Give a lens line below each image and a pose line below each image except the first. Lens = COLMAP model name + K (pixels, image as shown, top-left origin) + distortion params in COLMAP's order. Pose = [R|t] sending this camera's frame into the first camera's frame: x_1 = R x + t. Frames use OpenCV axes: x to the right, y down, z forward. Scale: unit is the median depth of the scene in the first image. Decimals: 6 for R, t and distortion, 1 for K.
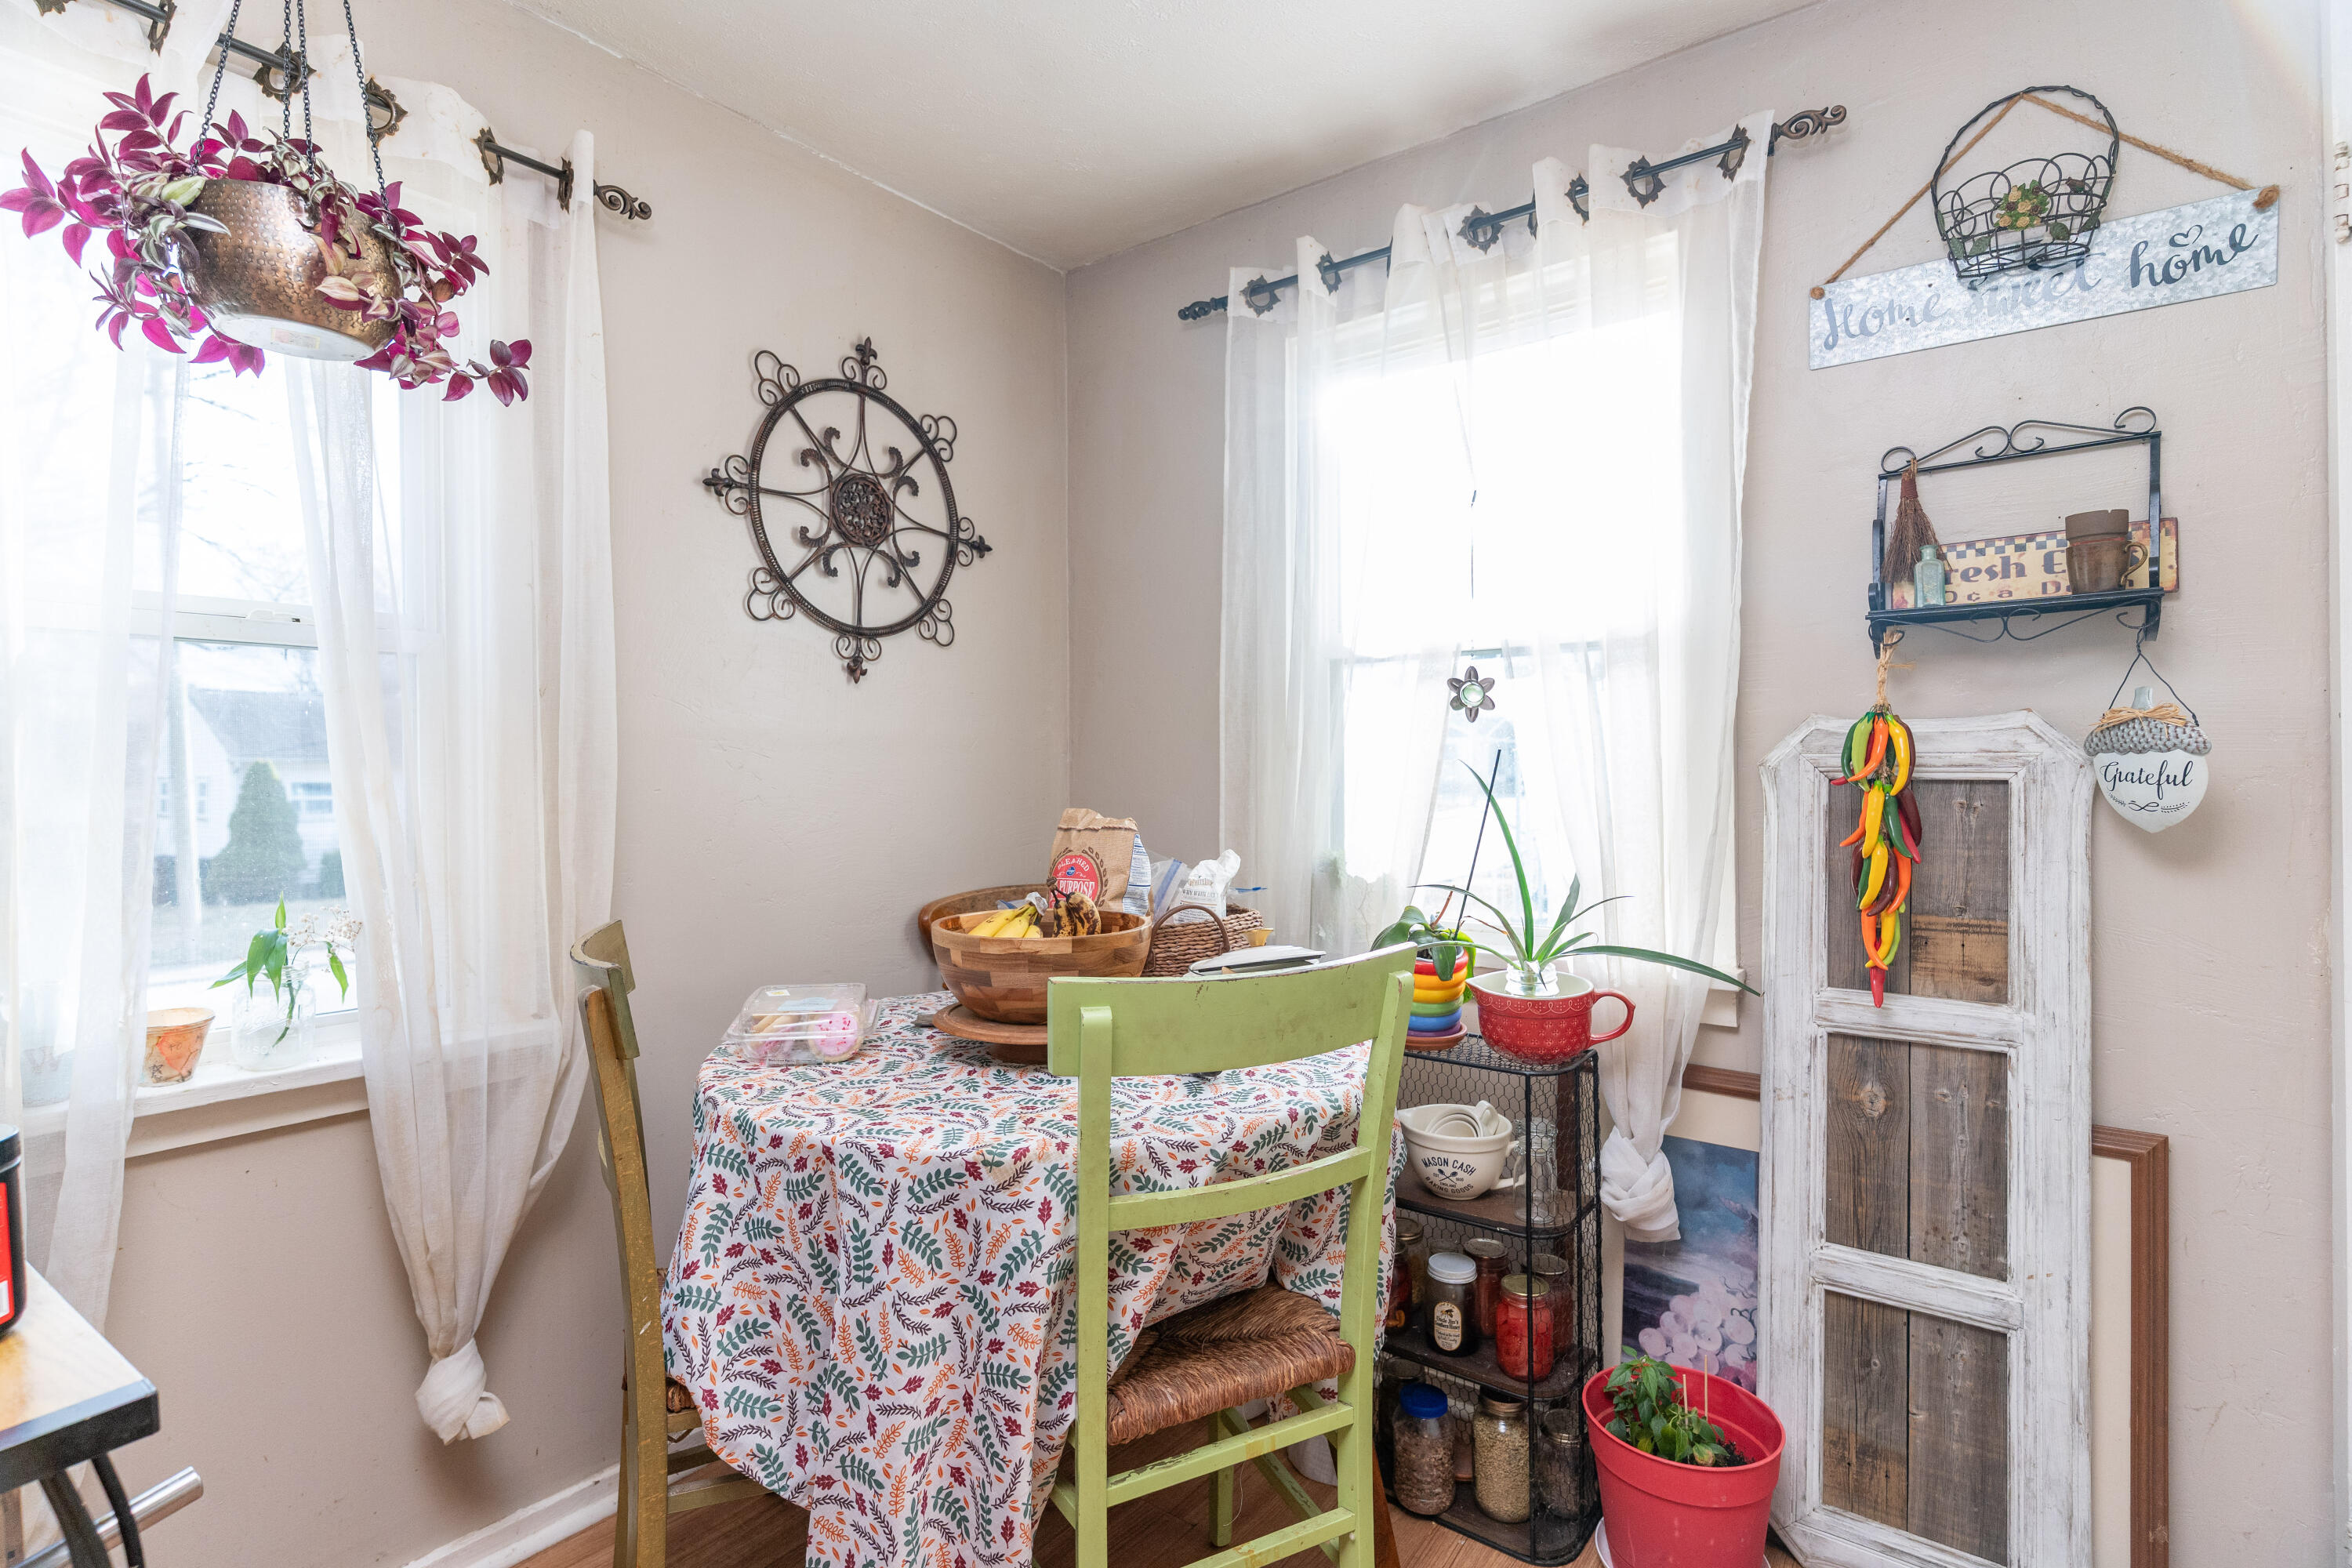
lens RADIAL K [[1148.8, 0, 1168.4], [0, 1148.8, 777.7], [0, 0, 1]] dist [-0.000349, 0.003154]
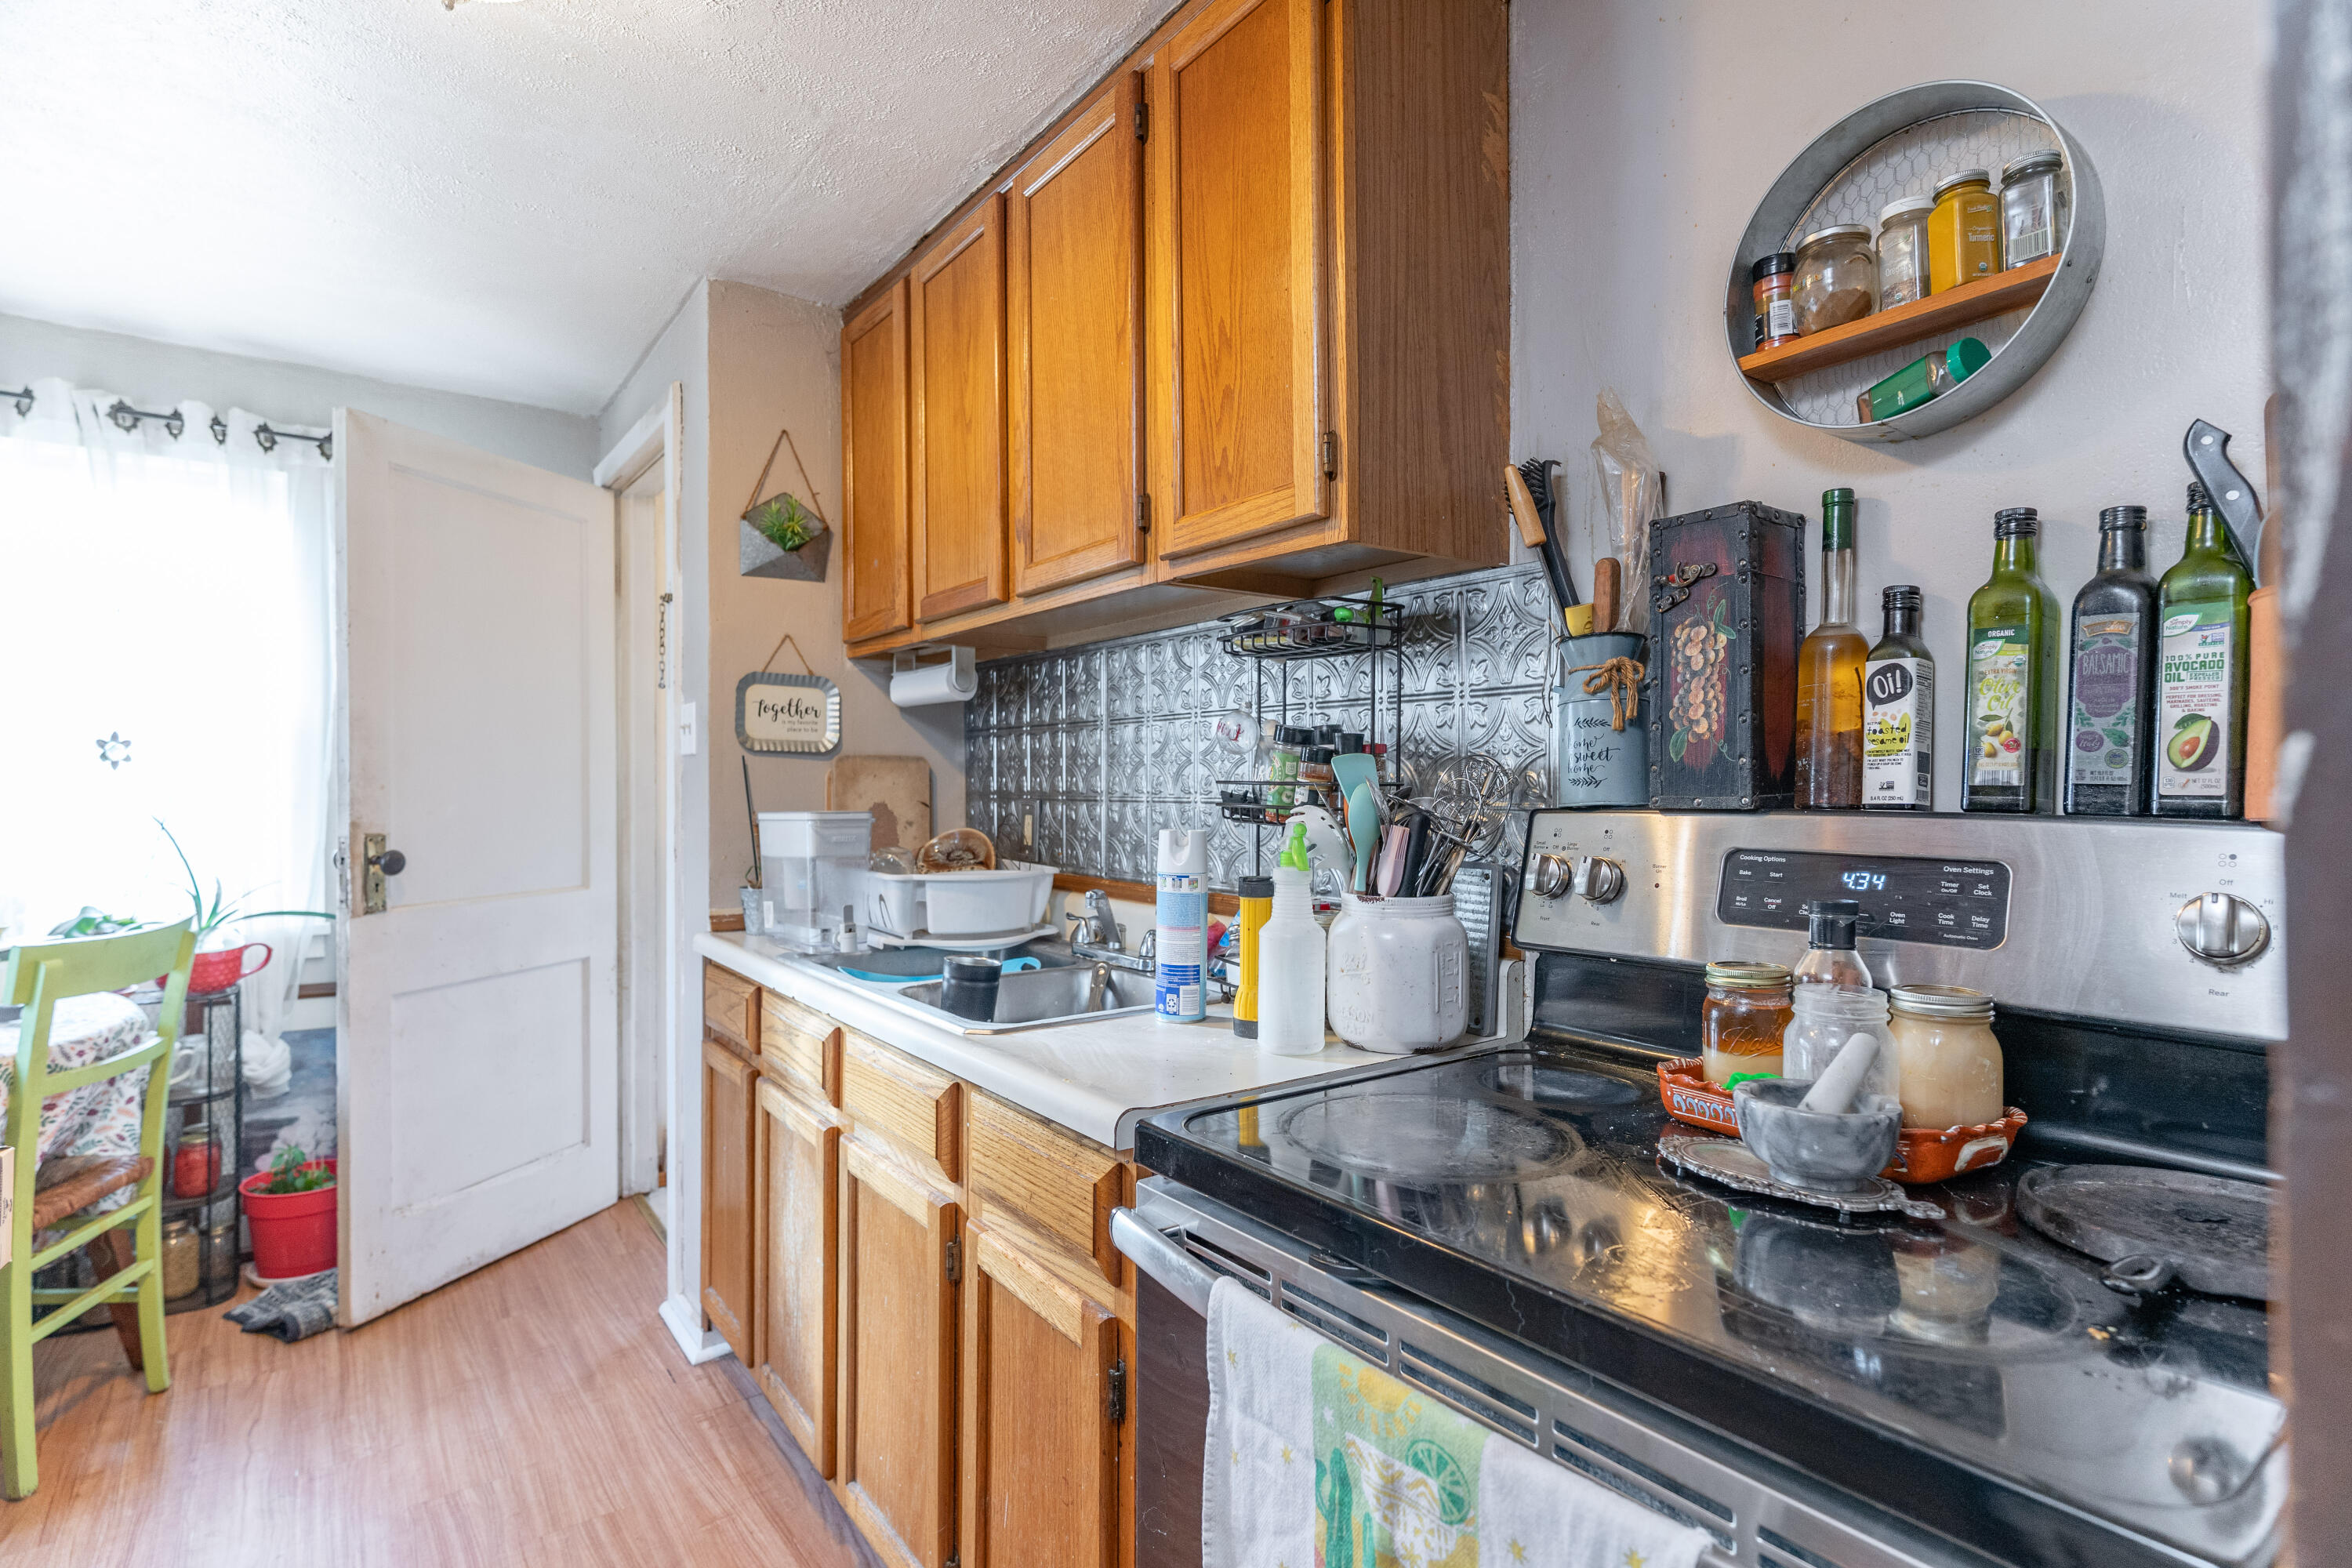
lens RADIAL K [[1148.8, 0, 1171.5], [0, 1148.8, 784.9], [0, 0, 1]] dist [-0.000349, 0.003154]
pose [[0.284879, 0.003236, 0.958558, -0.785351], [-0.007717, 0.999970, -0.001082, -0.044642], [-0.958533, -0.007089, 0.284895, -0.687559]]
